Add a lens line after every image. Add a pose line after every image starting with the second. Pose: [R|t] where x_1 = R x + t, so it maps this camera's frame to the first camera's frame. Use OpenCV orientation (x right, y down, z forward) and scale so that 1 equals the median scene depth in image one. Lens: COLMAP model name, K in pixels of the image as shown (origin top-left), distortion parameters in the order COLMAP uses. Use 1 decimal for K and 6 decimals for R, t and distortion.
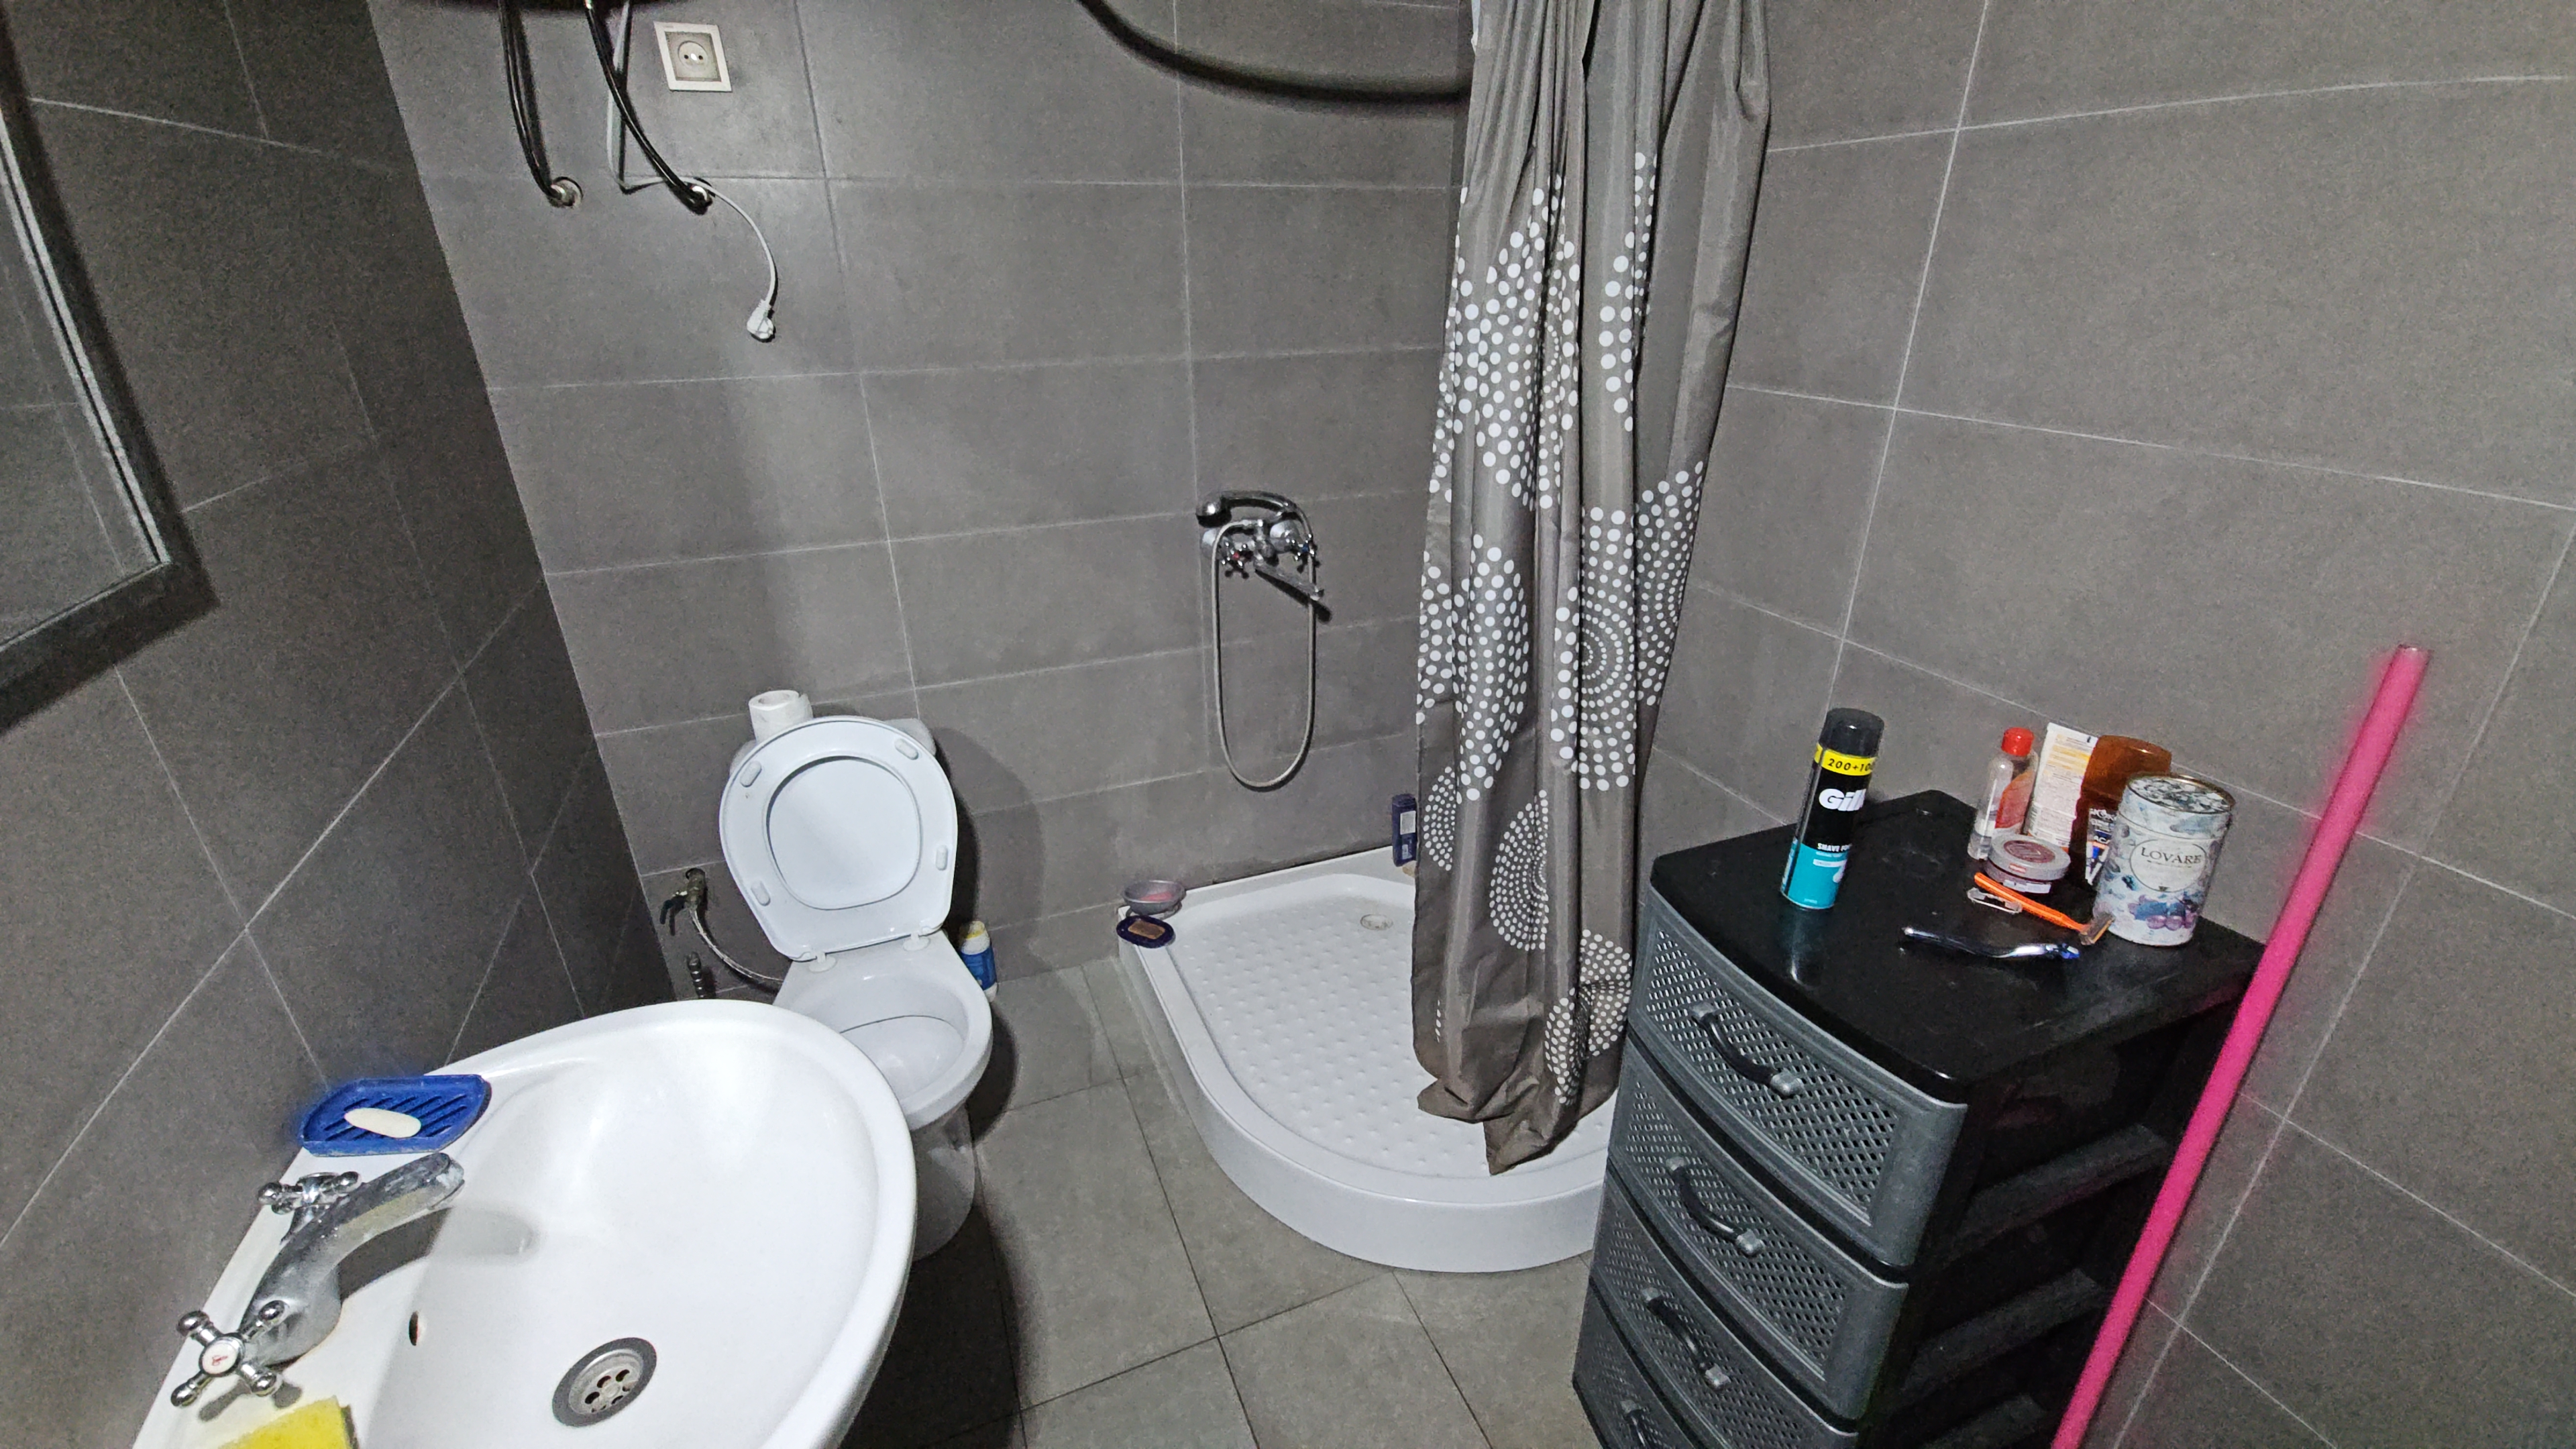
lens RADIAL K [[1039.4, 0, 1285.5], [0, 1039.4, 734.7], [0, 0, 1]] dist [-0.000656, -0.000023]
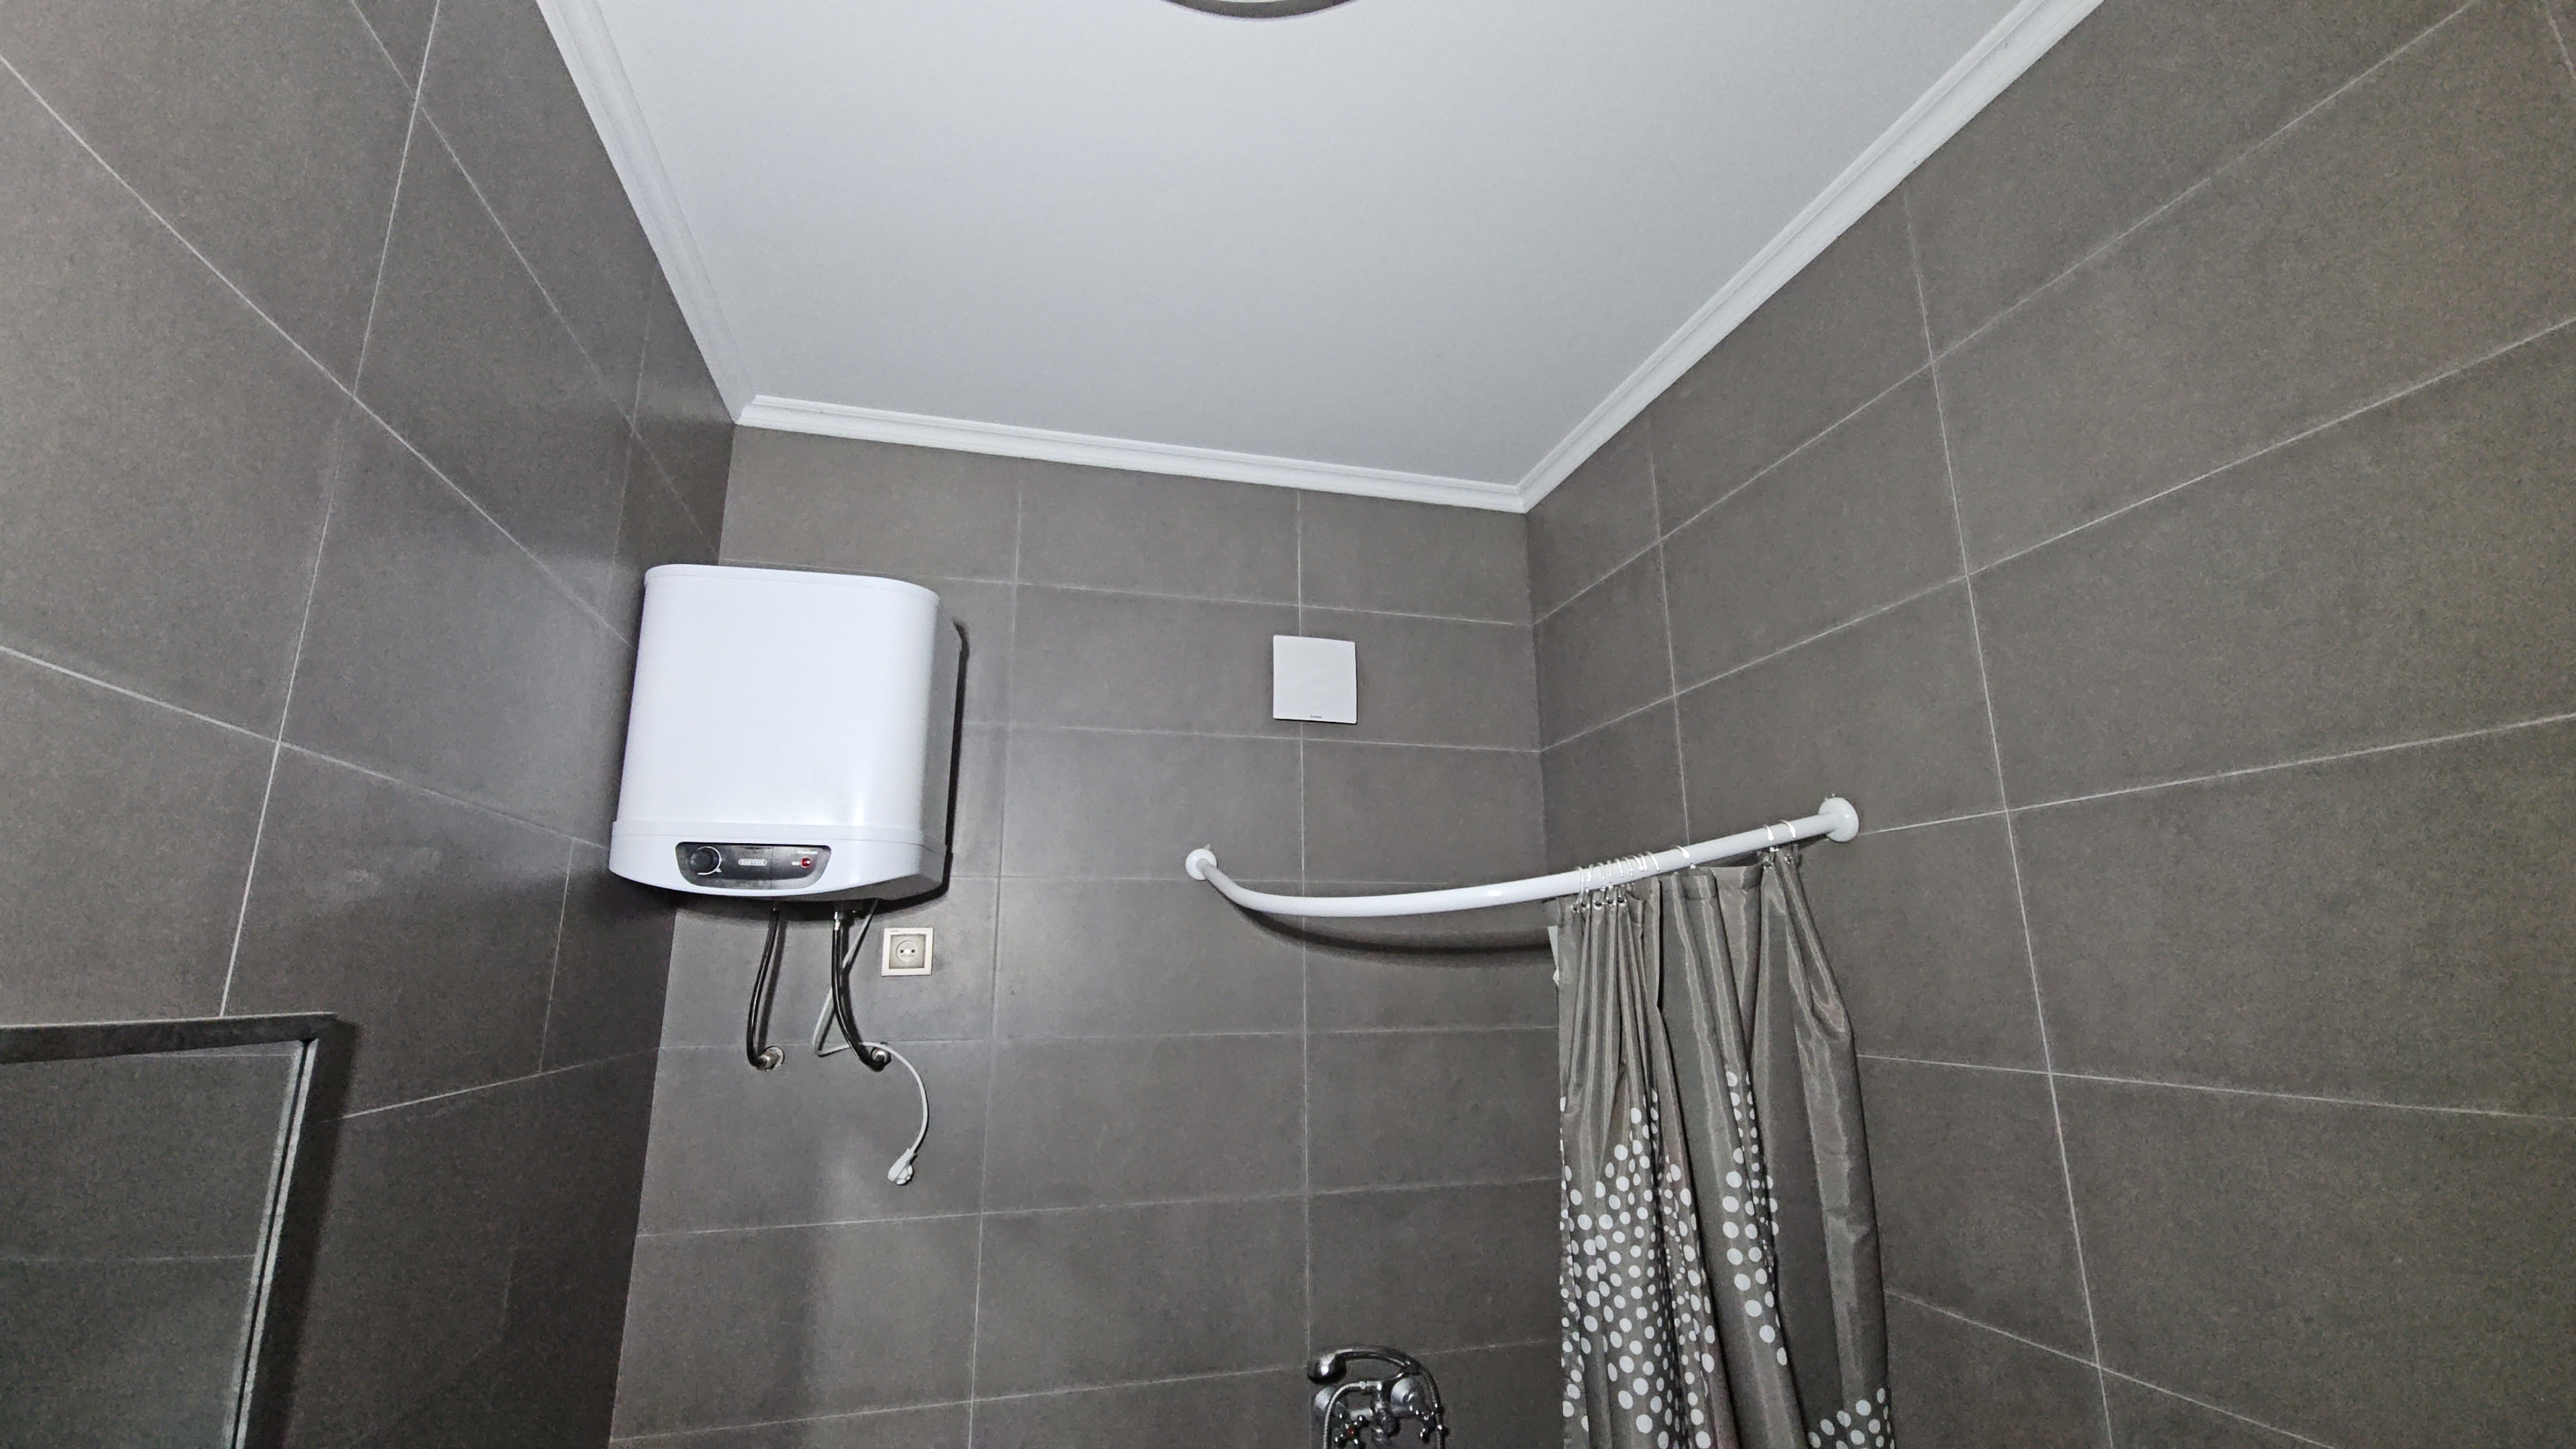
lens RADIAL K [[1039.4, 0, 1285.5], [0, 1039.4, 734.7], [0, 0, 1]] dist [-0.000656, -0.000023]
pose [[0.992124, -0.026136, -0.122501, 0.032312], [-0.054388, 0.791095, -0.609271, -0.160442], [0.112834, 0.611135, 0.783443, -0.074834]]
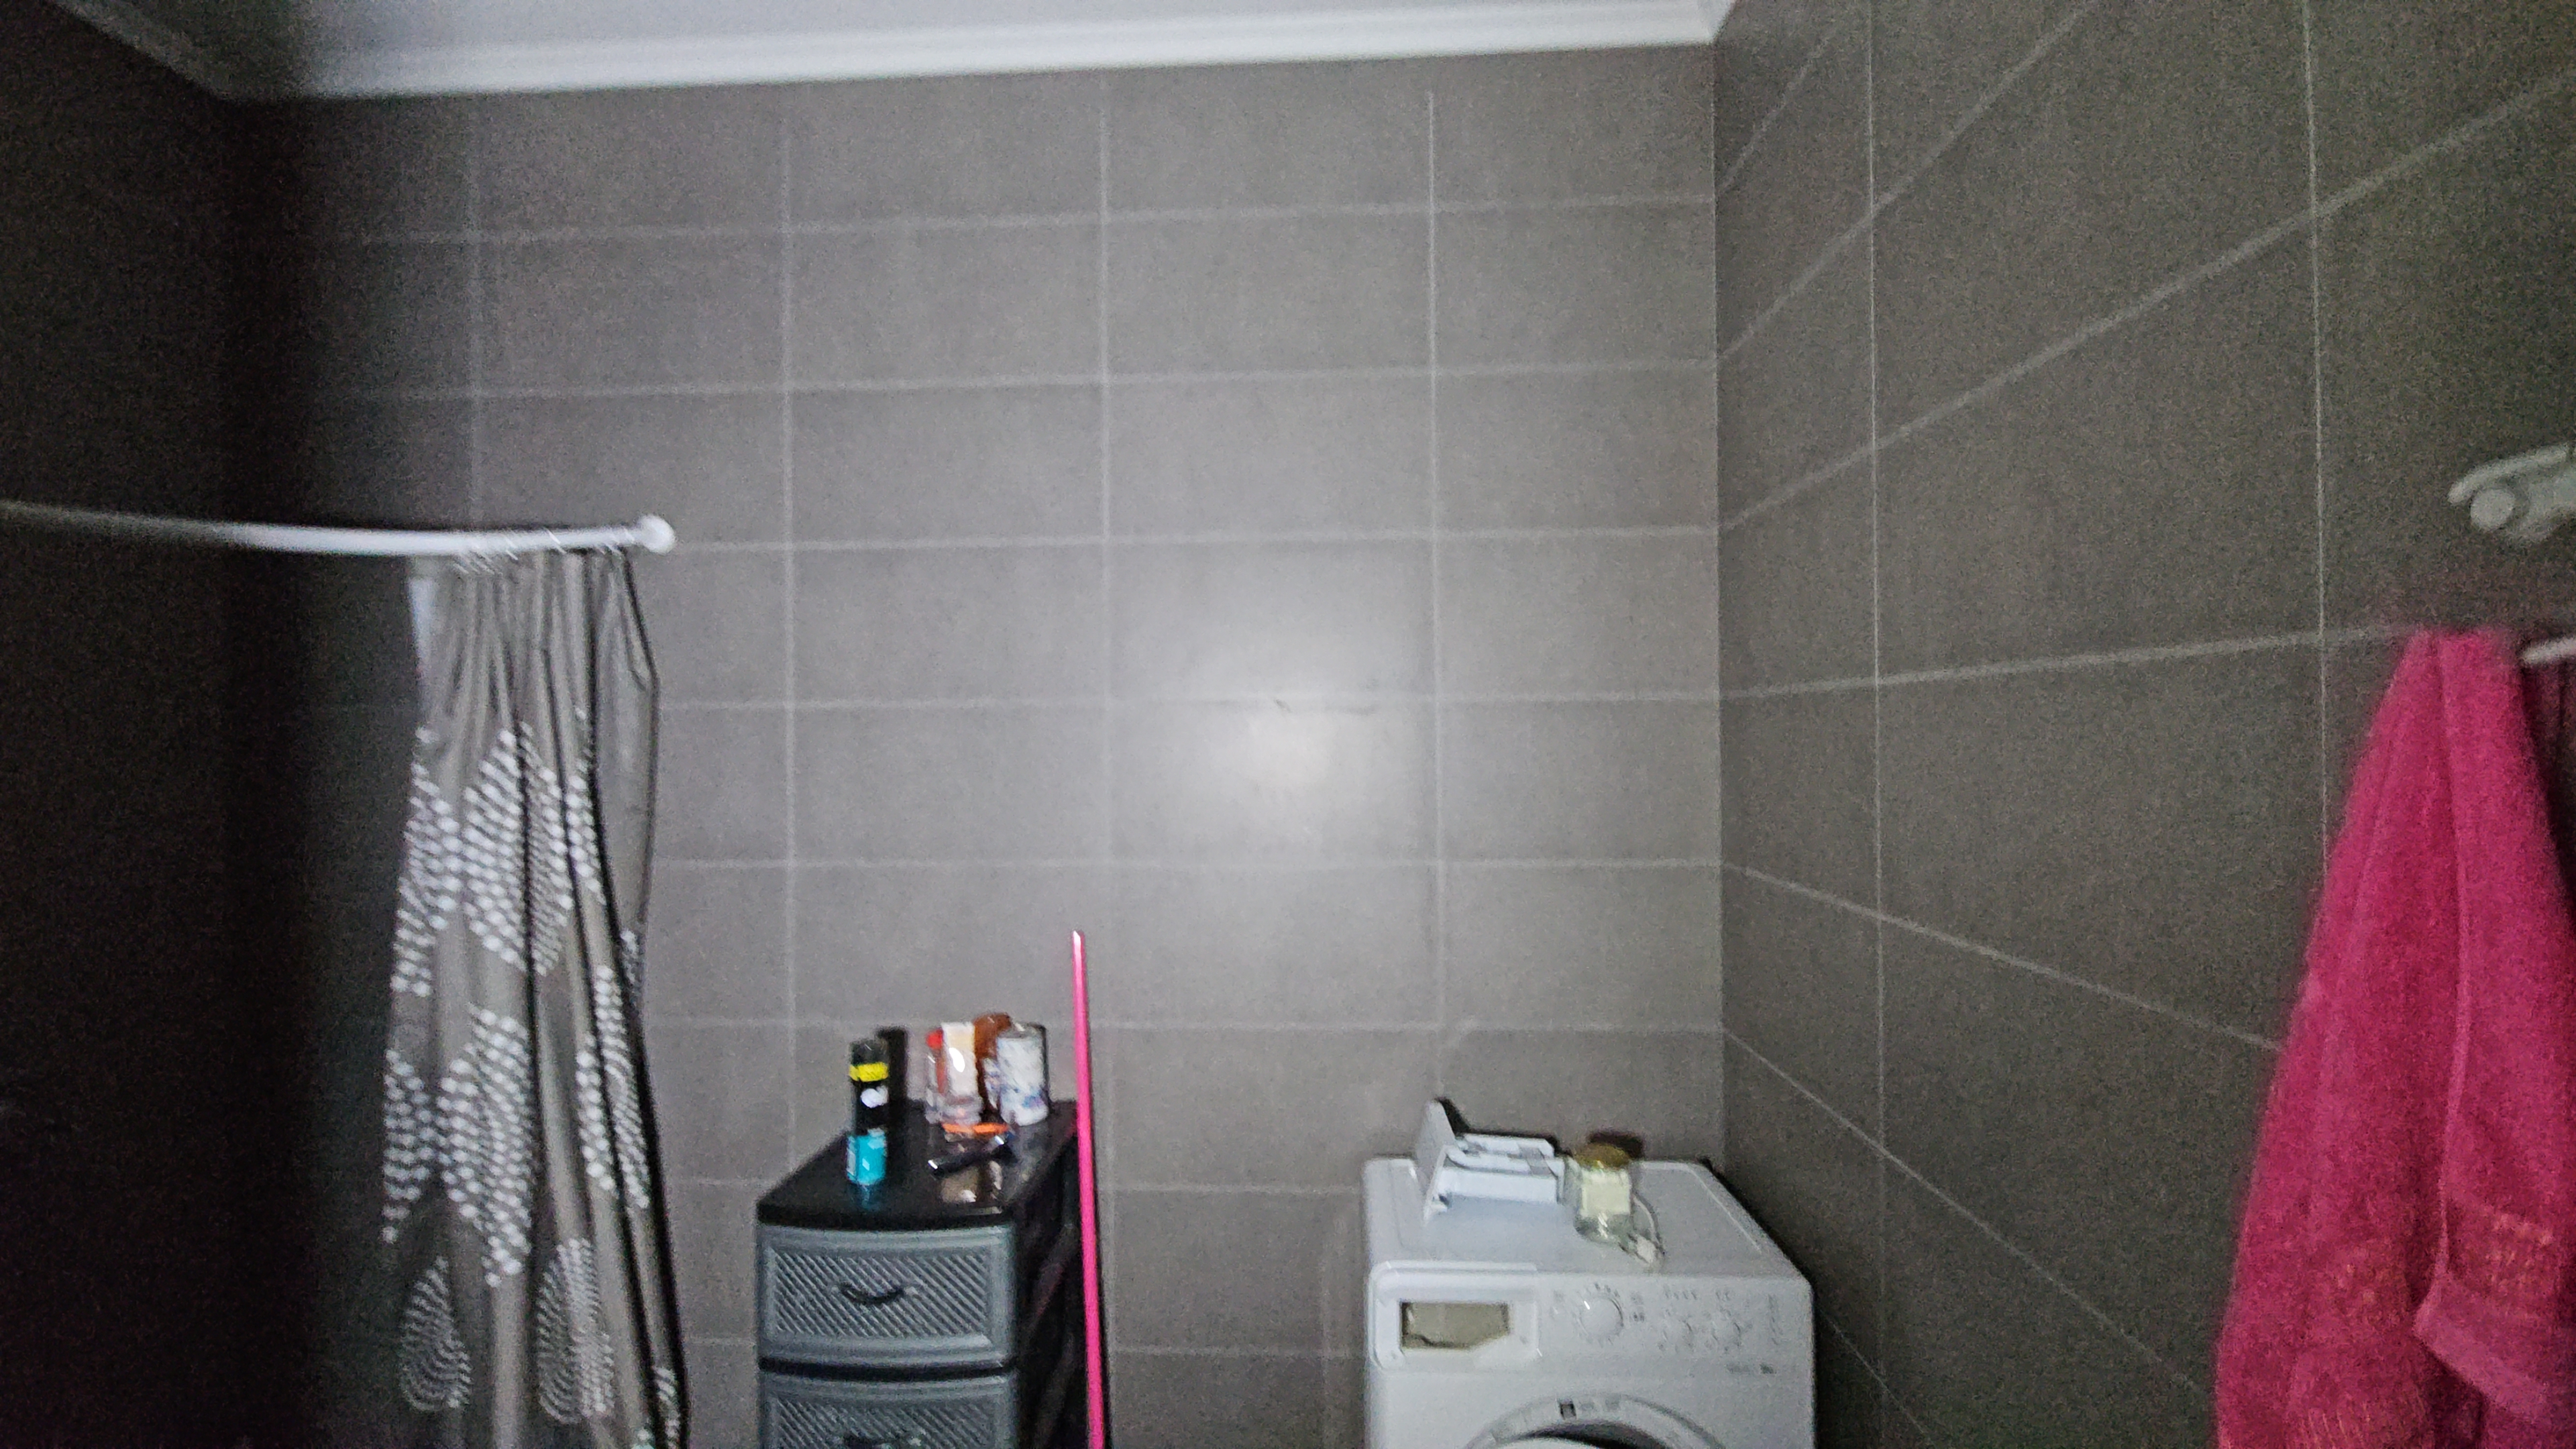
lens RADIAL K [[1039.4, 0, 1285.5], [0, 1039.4, 734.7], [0, 0, 1]] dist [-0.000656, -0.000023]
pose [[0.420135, 0.007946, 0.907427, -0.483863], [0.385667, 0.903598, -0.186475, 0.078569], [-0.821431, 0.428309, 0.376568, -0.248711]]
